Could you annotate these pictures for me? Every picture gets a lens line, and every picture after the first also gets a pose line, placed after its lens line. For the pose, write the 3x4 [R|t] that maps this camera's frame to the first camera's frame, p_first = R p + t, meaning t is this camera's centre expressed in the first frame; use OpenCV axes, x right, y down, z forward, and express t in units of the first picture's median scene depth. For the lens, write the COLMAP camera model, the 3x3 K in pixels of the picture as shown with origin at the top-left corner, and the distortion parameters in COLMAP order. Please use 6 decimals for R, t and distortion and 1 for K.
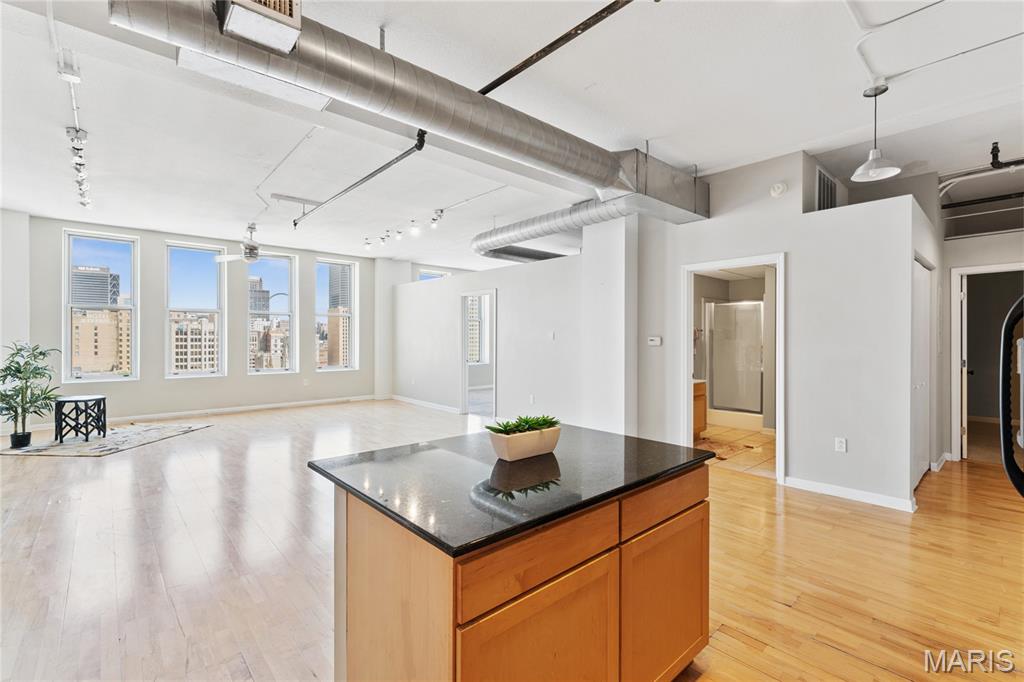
lens RADIAL K [[452.7, 0, 517.2], [0, 452.7, 339.4], [0, 0, 1]] dist [-0.000422, -0.000069]
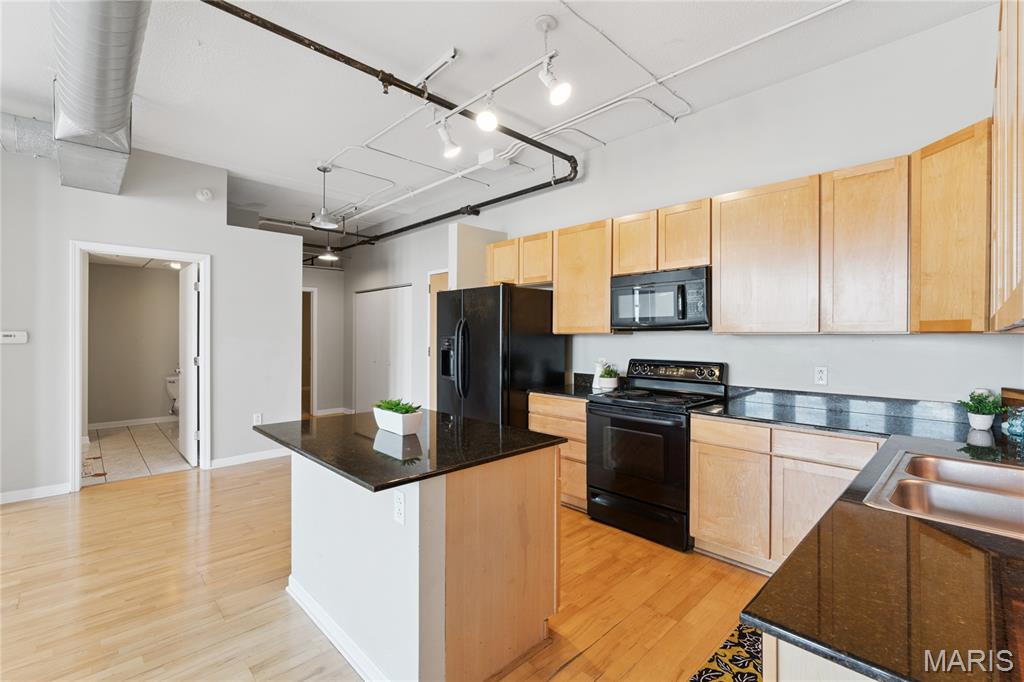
lens RADIAL K [[452.7, 0, 515.9], [0, 452.7, 337.0], [0, 0, 1]] dist [-0.000422, -0.000069]
pose [[-0.043084, -0.001965, 0.999070, -0.394817], [-0.002226, 0.999996, 0.001871, 0.000857], [-0.999069, -0.002143, -0.043088, 0.233398]]
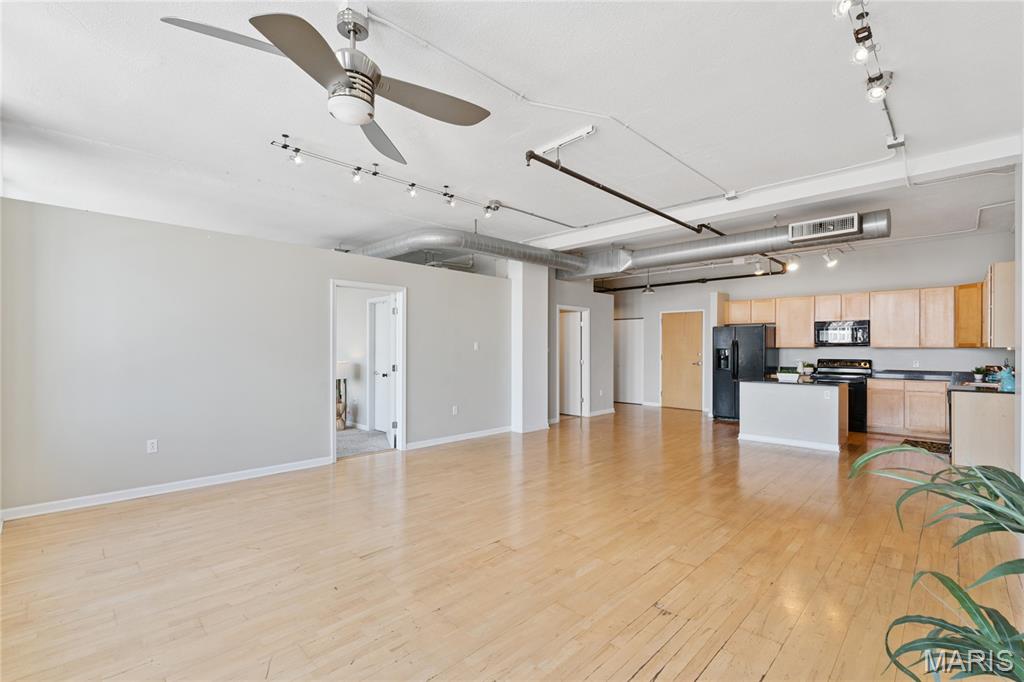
lens RADIAL K [[452.7, 0, 515.5], [0, 452.7, 344.0], [0, 0, 1]] dist [-0.000422, -0.000069]
pose [[-0.062983, 0.006814, 0.997991, -1.131233], [0.001346, 0.999976, -0.006743, -0.005619], [-0.998014, 0.000919, -0.062991, 1.104762]]
